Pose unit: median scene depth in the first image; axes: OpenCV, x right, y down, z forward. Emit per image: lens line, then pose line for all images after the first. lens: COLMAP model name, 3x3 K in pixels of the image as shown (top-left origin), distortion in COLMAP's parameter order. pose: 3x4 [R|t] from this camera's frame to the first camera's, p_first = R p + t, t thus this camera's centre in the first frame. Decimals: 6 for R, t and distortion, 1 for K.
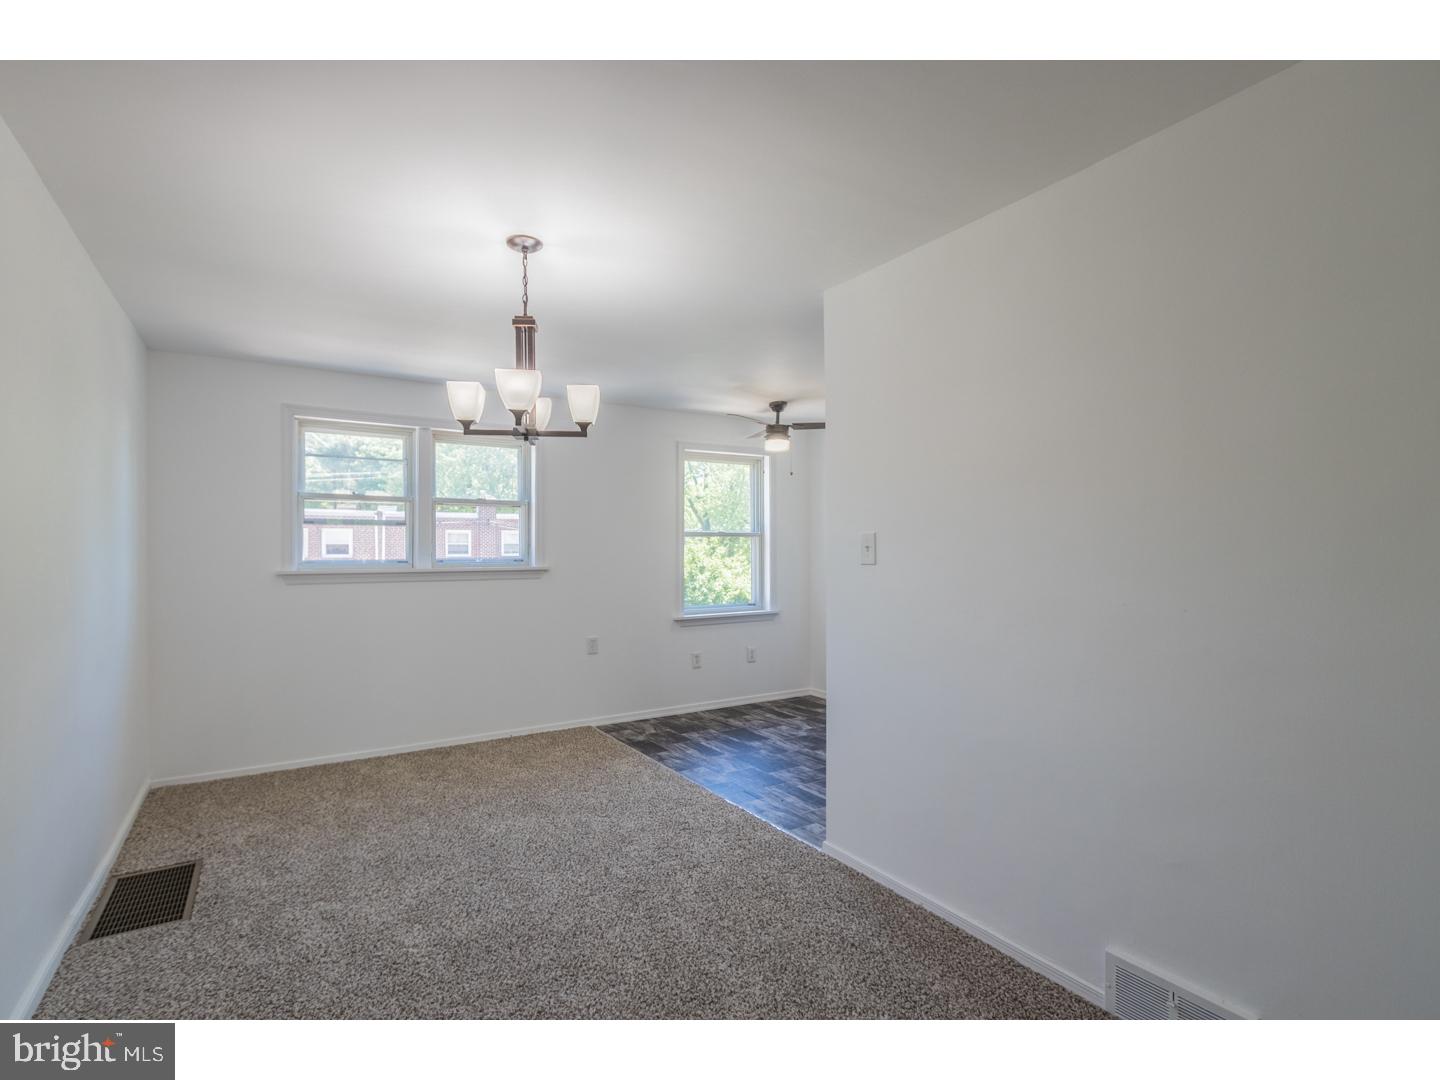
lens RADIAL K [[677.3, 0, 729.5], [0, 677.3, 551.7], [0, 0, 1]] dist [0.008728, -0.004975]
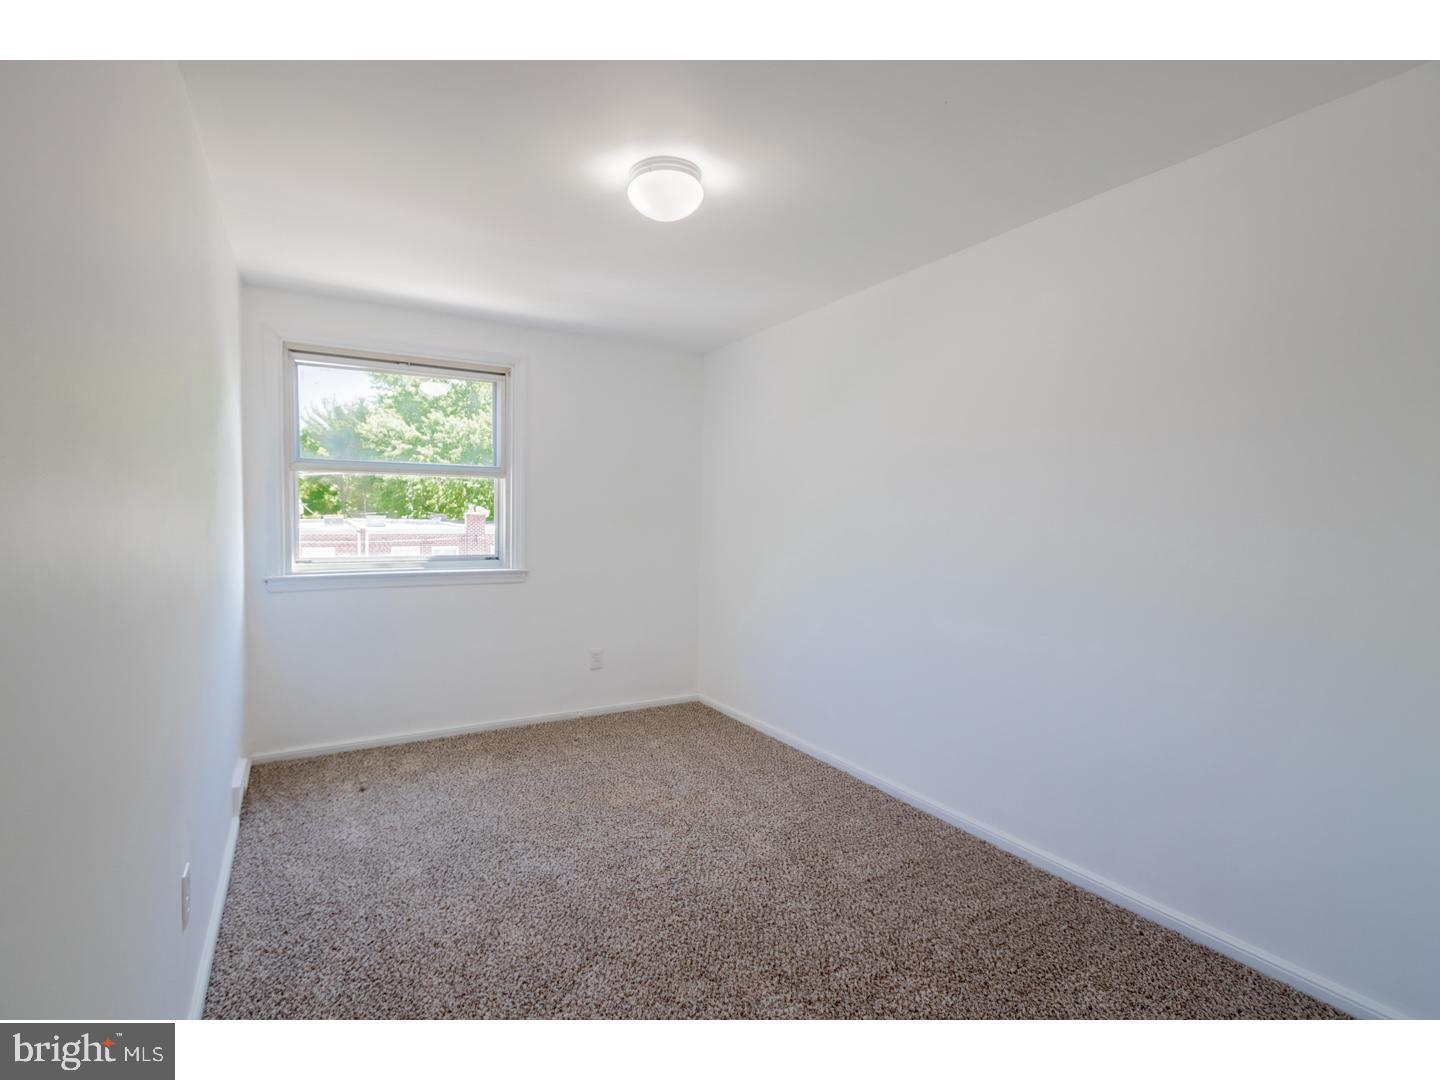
lens RADIAL K [[677.3, 0, 720.7], [0, 677.3, 541.2], [0, 0, 1]] dist [0.008728, -0.004975]
pose [[0.999999, -0.001094, 0.000372, -0.191156], [0.001098, 0.999942, -0.010715, 0.000190], [-0.000360, 0.010715, 0.999943, 0.000841]]
